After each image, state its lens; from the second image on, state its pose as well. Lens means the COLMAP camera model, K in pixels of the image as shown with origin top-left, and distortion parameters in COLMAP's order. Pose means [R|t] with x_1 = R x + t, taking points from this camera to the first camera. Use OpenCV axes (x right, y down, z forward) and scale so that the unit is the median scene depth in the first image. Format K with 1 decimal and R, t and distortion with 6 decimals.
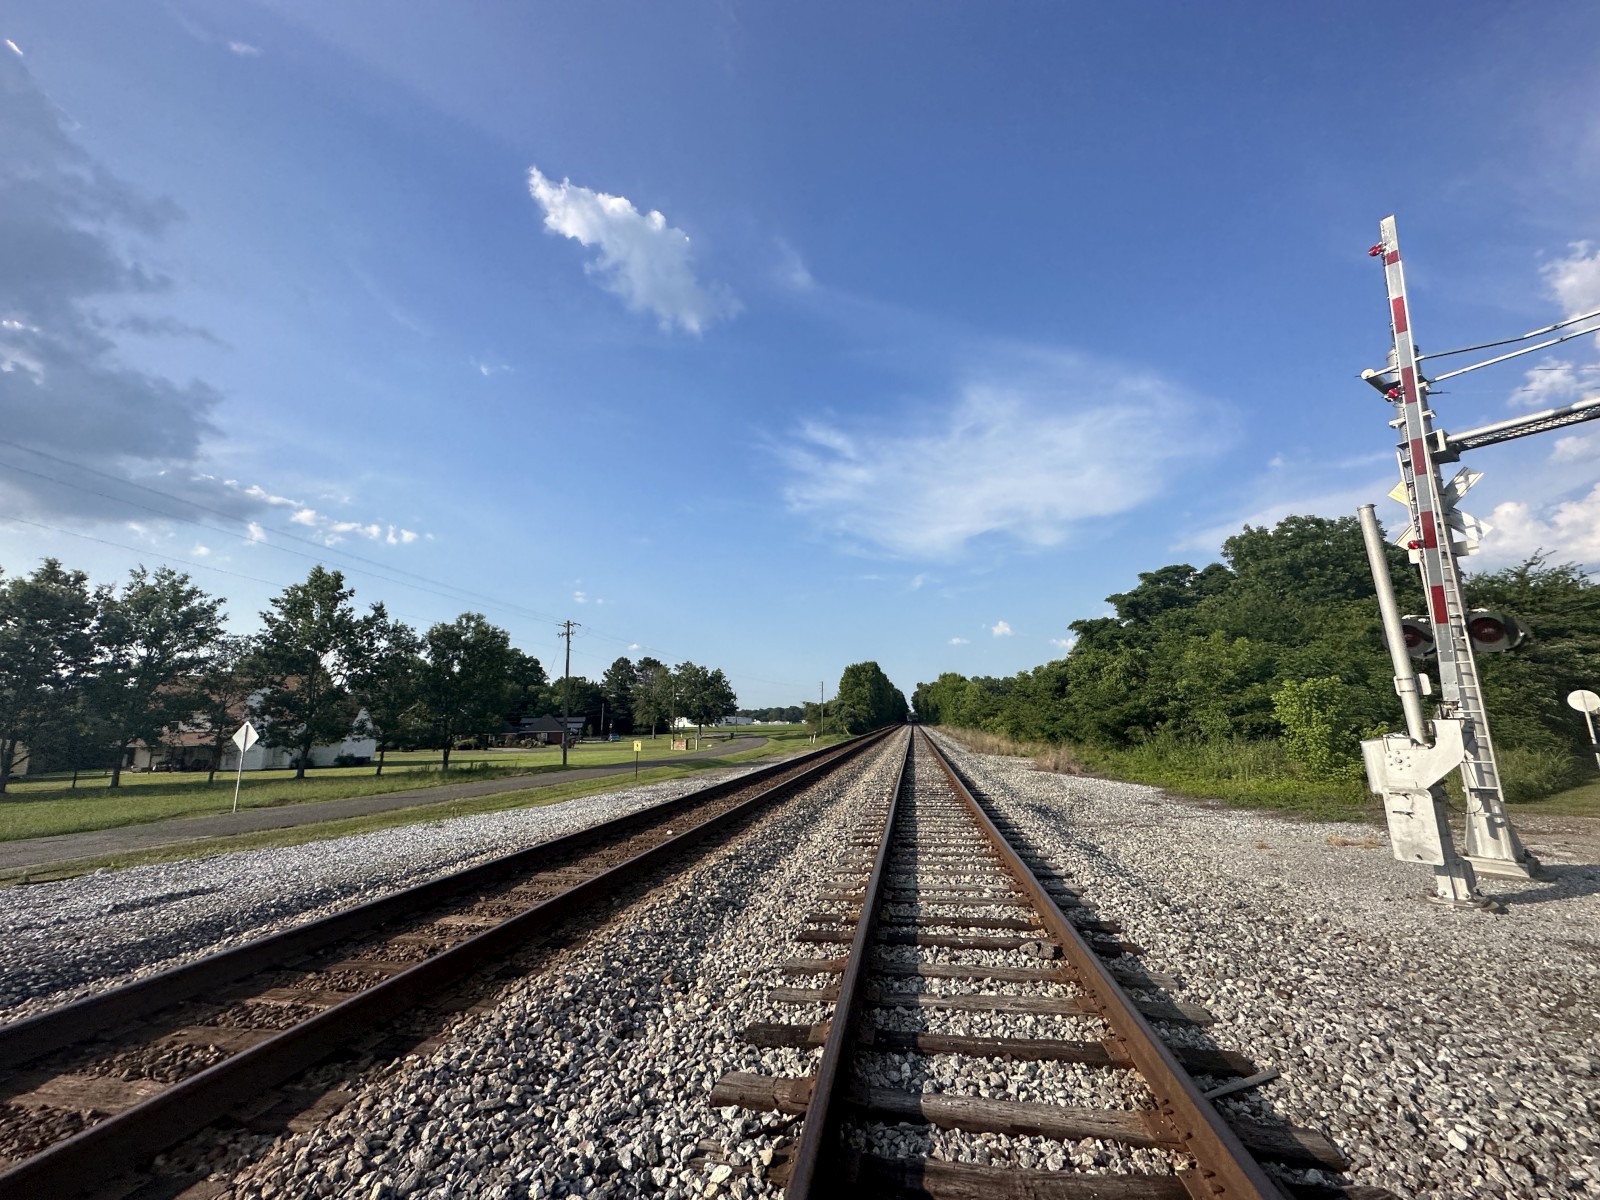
lens RADIAL K [[641.2, 0, 806.0], [0, 641.2, 601.4], [0, 0, 1]] dist [0.002083, 0.000461]
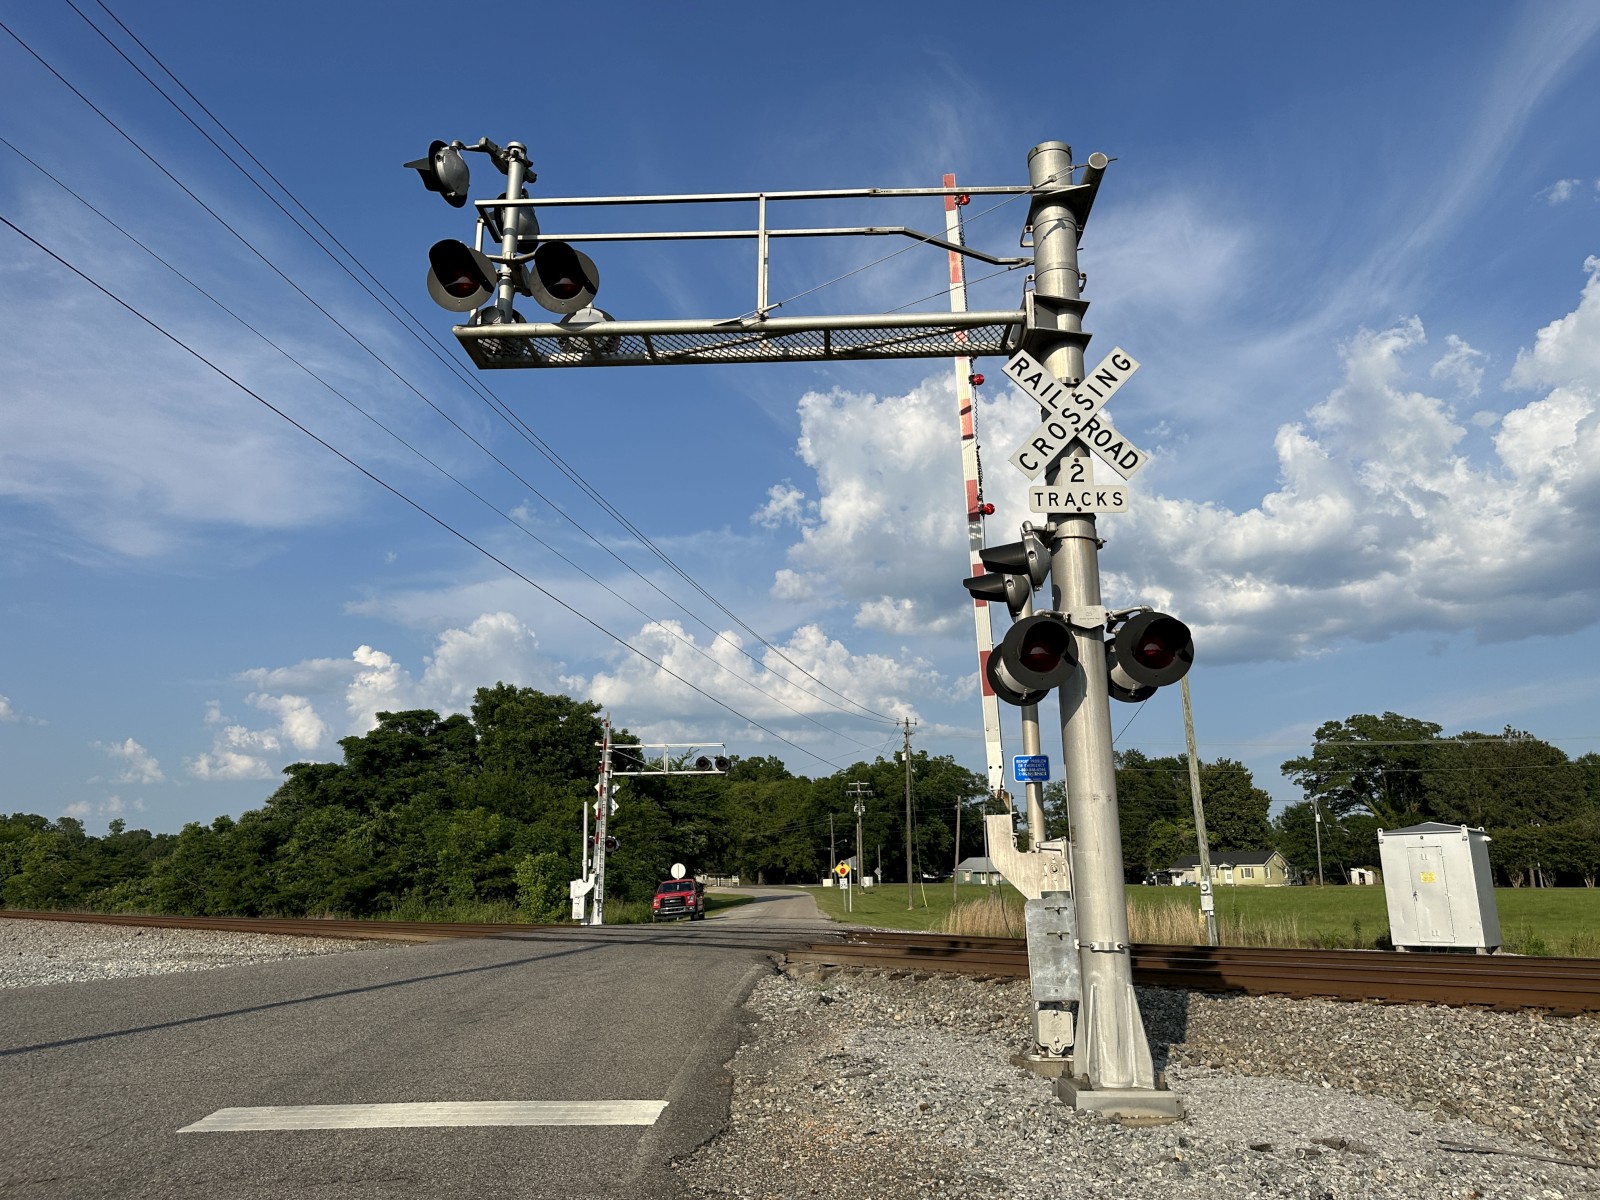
lens RADIAL K [[1129.8, 0, 825.5], [0, 1129.8, 594.3], [0, 0, 1]] dist [0.096362, -0.127971]
pose [[0.592570, 0.206367, 0.778636, -0.530207], [-0.145780, 0.978139, -0.148298, -0.091537], [-0.792218, -0.025633, 0.609700, -0.593323]]
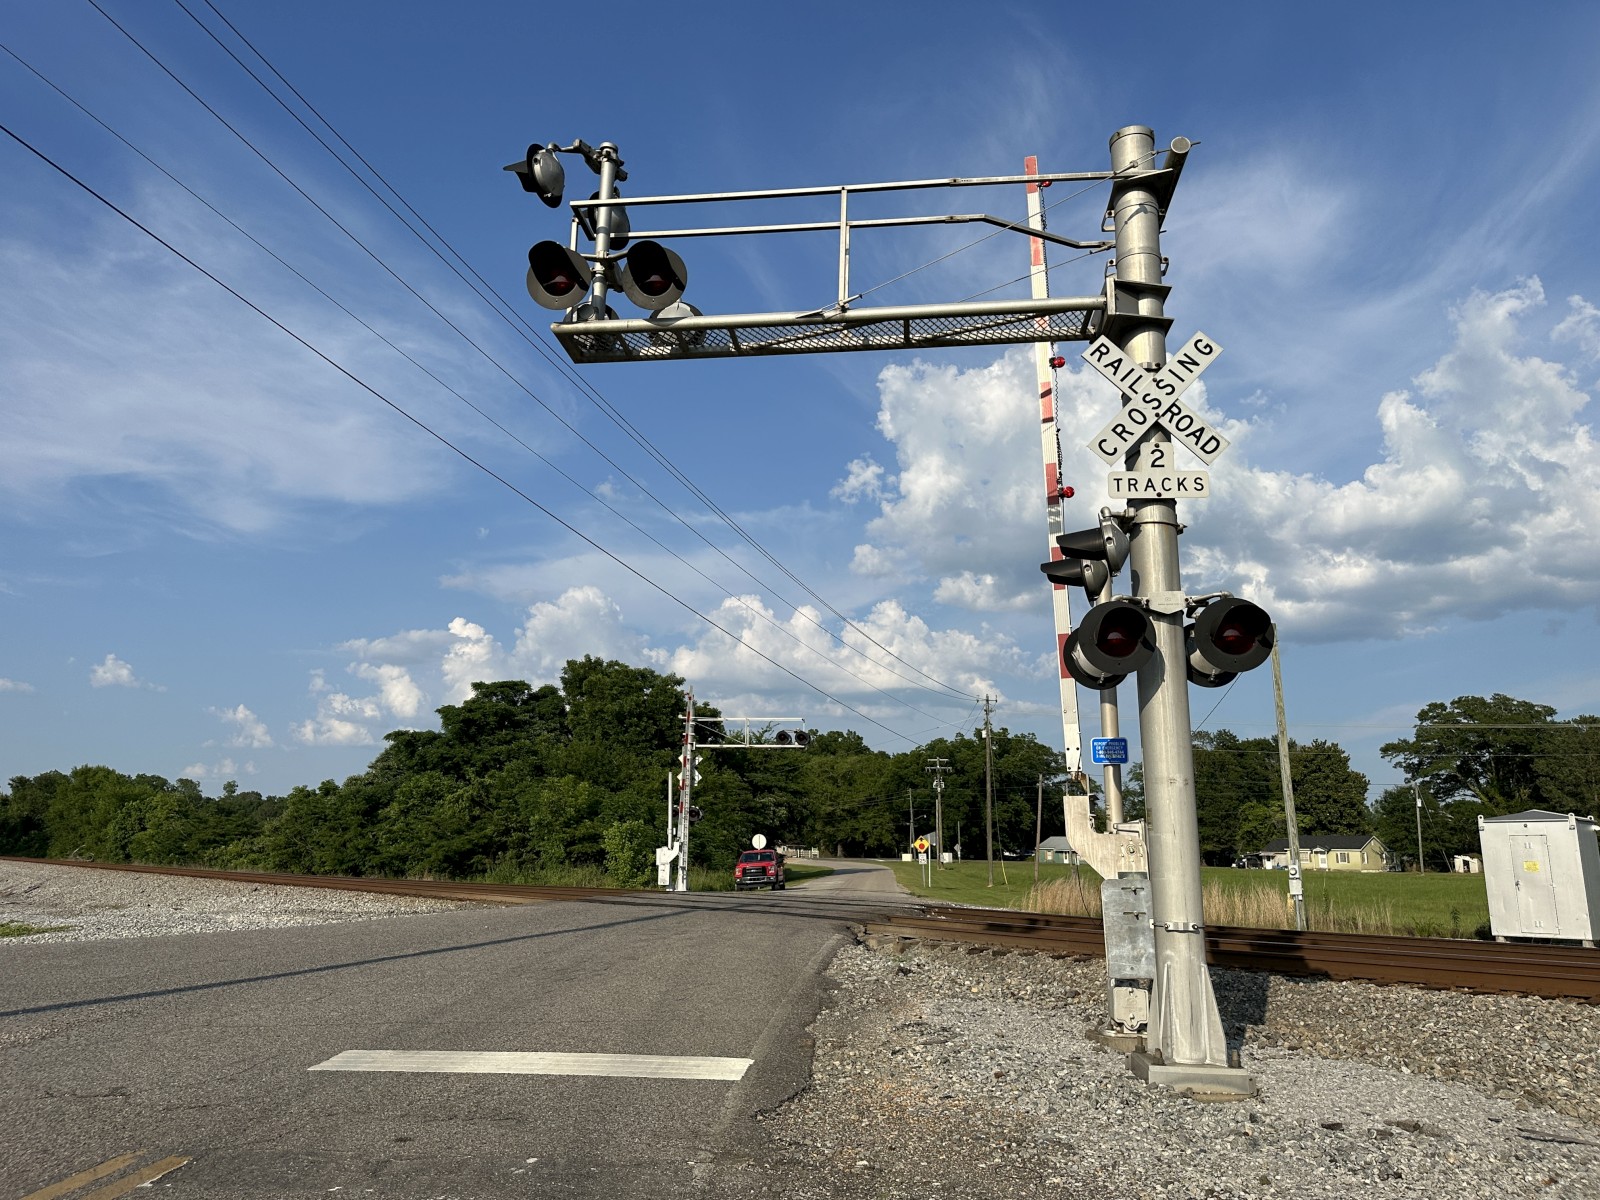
lens RADIAL K [[1134.5, 0, 800.9], [0, 1134.5, 597.2], [0, 0, 1]] dist [0.085147, -0.100304]
pose [[0.661081, 0.188326, 0.726296, -0.553973], [-0.159600, 0.981131, -0.109134, -0.095221], [-0.733144, -0.043771, 0.678664, -0.611493]]
